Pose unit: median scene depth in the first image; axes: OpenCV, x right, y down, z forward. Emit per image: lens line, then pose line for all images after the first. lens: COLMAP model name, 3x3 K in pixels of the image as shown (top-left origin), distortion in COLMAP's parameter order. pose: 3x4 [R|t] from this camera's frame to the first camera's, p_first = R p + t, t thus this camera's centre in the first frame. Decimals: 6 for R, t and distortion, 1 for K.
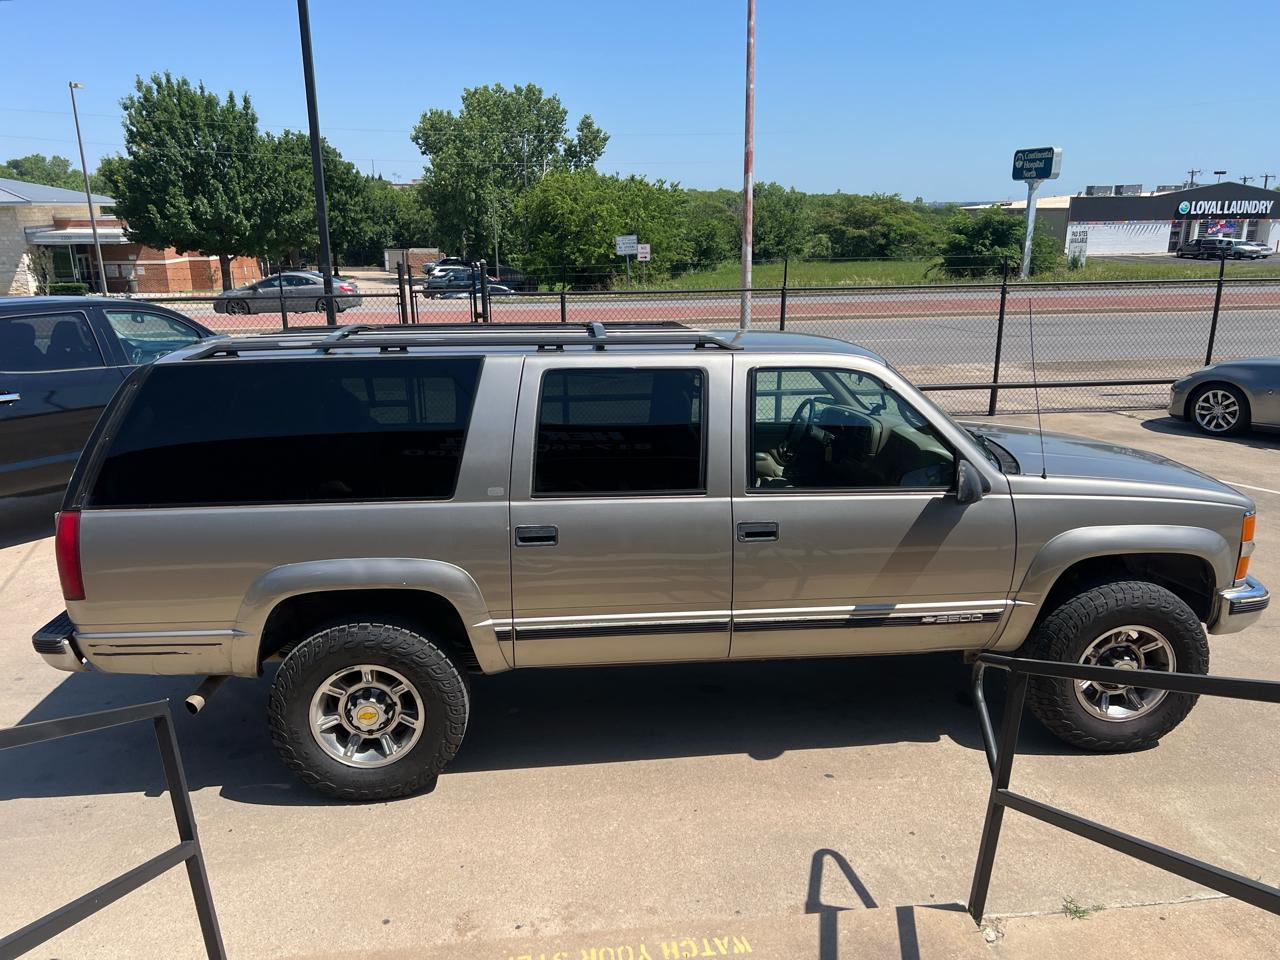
lens RADIAL K [[967.6, 0, 640.0], [0, 967.6, 480.0], [0, 0, 1]] dist [0.057843, -0.067994]
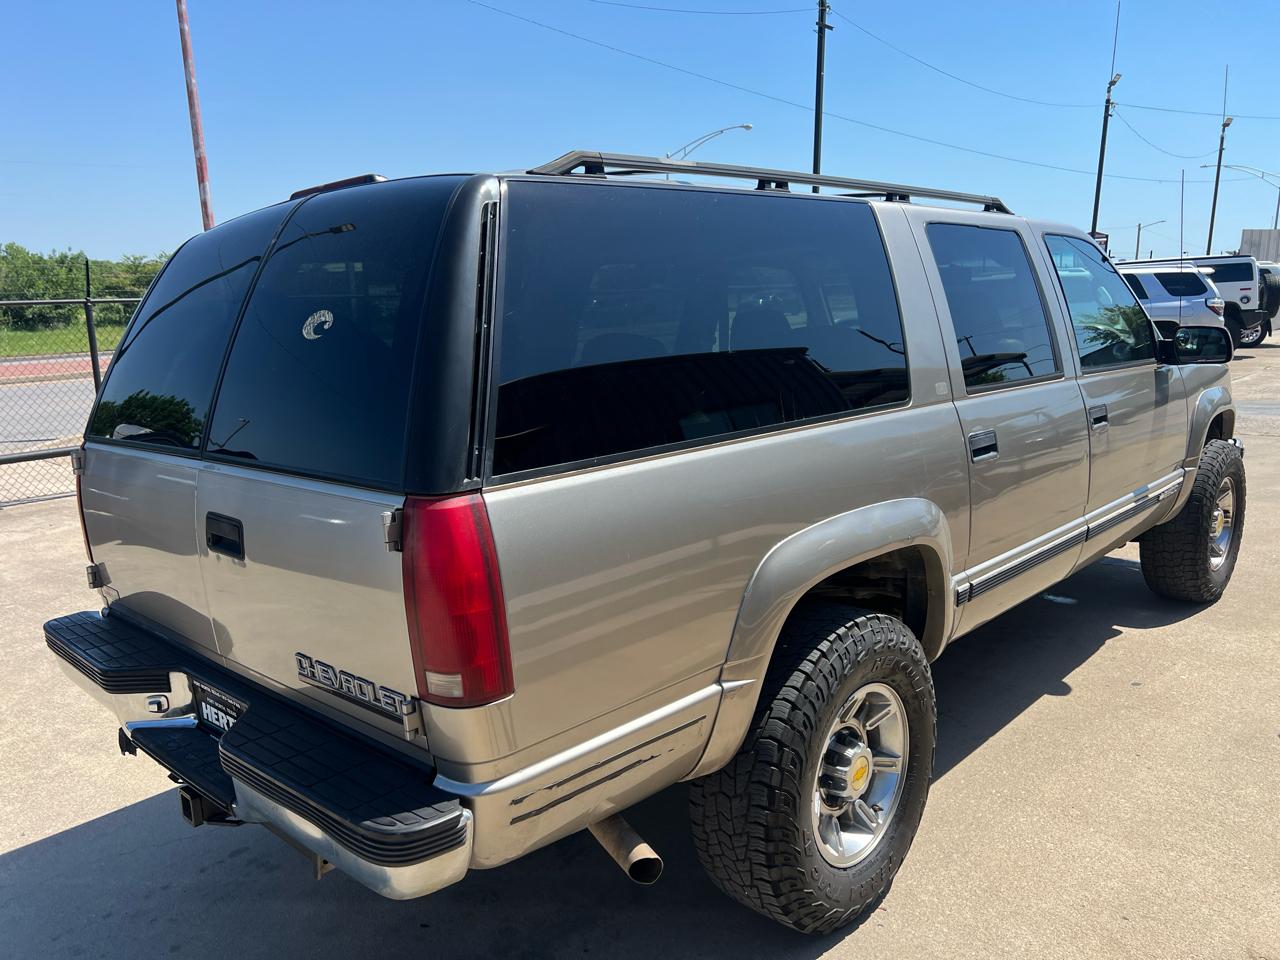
lens RADIAL K [[967.6, 0, 640.0], [0, 967.6, 480.0], [0, 0, 1]] dist [0.057843, -0.067994]
pose [[0.751857, -0.134540, 0.645454, -0.739997], [0.180558, 0.983550, -0.005308, 0.039178], [-0.634122, 0.120533, 0.763781, 0.592982]]
